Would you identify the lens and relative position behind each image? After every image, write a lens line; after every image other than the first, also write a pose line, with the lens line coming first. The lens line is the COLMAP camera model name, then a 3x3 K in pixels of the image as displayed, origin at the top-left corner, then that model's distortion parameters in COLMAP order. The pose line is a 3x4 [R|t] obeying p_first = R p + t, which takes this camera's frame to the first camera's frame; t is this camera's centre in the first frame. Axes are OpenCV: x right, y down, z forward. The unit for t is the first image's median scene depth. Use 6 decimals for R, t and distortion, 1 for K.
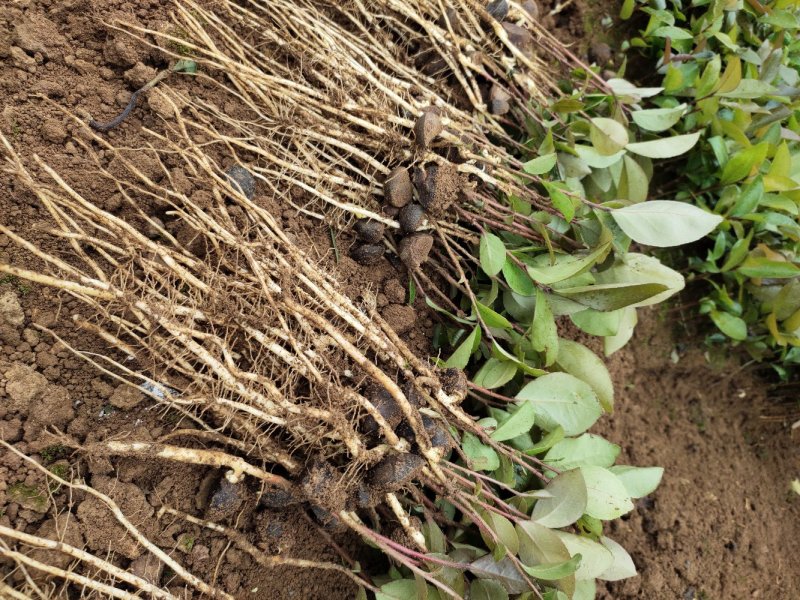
lens RADIAL K [[626.4, 0, 403.5], [0, 626.4, 303.6], [0, 0, 1]] dist [0.004079, 0.000416]
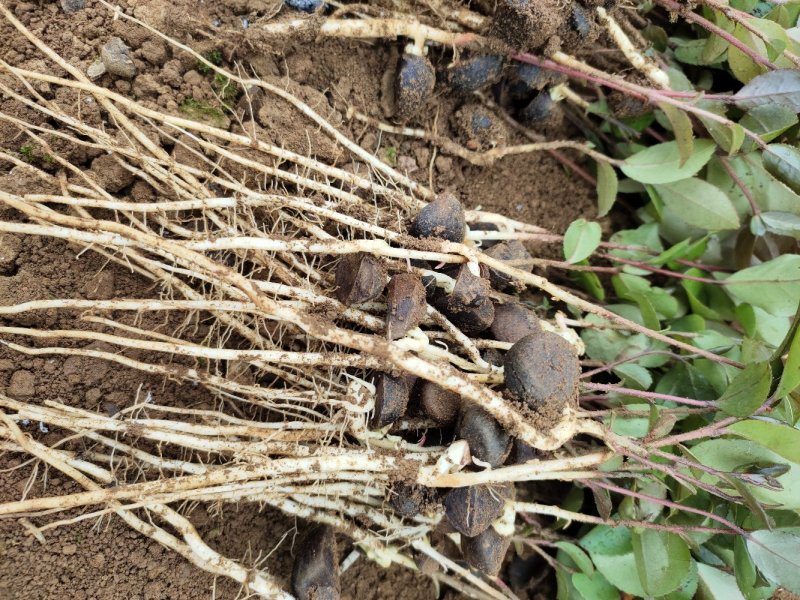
lens RADIAL K [[626.4, 0, 403.5], [0, 626.4, 303.6], [0, 0, 1]] dist [0.004079, 0.000416]
pose [[0.933404, -0.272165, -0.233843, -0.178889], [0.319412, 0.927152, 0.195869, 0.403238], [0.163500, -0.257518, 0.952340, 0.130302]]
